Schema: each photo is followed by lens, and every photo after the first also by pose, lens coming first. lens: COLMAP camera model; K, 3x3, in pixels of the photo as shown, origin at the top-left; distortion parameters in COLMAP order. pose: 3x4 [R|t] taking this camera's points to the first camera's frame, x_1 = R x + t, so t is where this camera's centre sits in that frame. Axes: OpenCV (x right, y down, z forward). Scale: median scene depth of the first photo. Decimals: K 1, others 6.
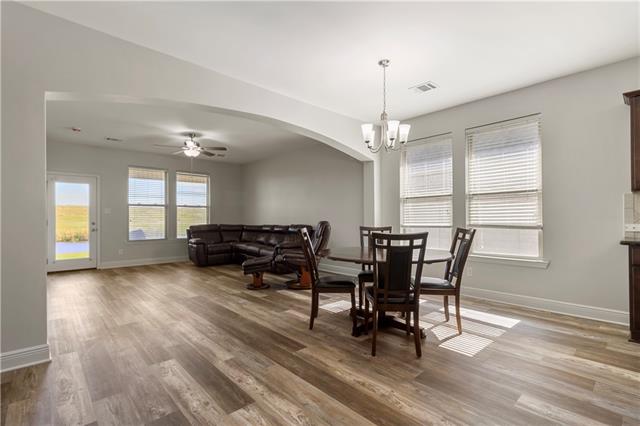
lens RADIAL K [[296.4, 0, 320.0], [0, 296.4, 213.0], [0, 0, 1]] dist [-0.000709, -0.000207]
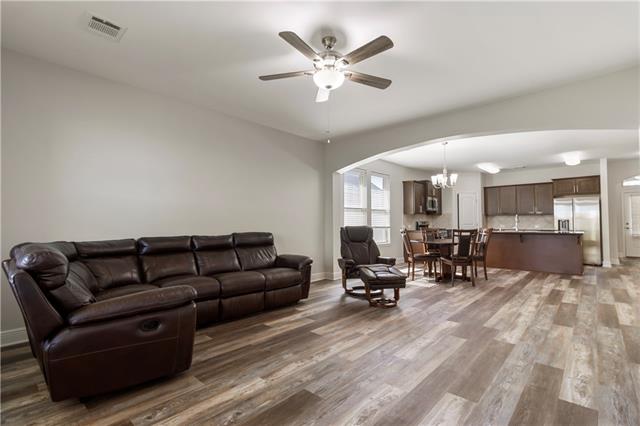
lens RADIAL K [[296.4, 0, 320.0], [0, 296.4, 213.0], [0, 0, 1]] dist [-0.000709, -0.000207]
pose [[-0.074803, 0.053208, 0.995778, -1.376586], [-0.009027, 0.998498, -0.054032, 0.060257], [-0.997157, -0.013030, -0.074210, 1.656648]]
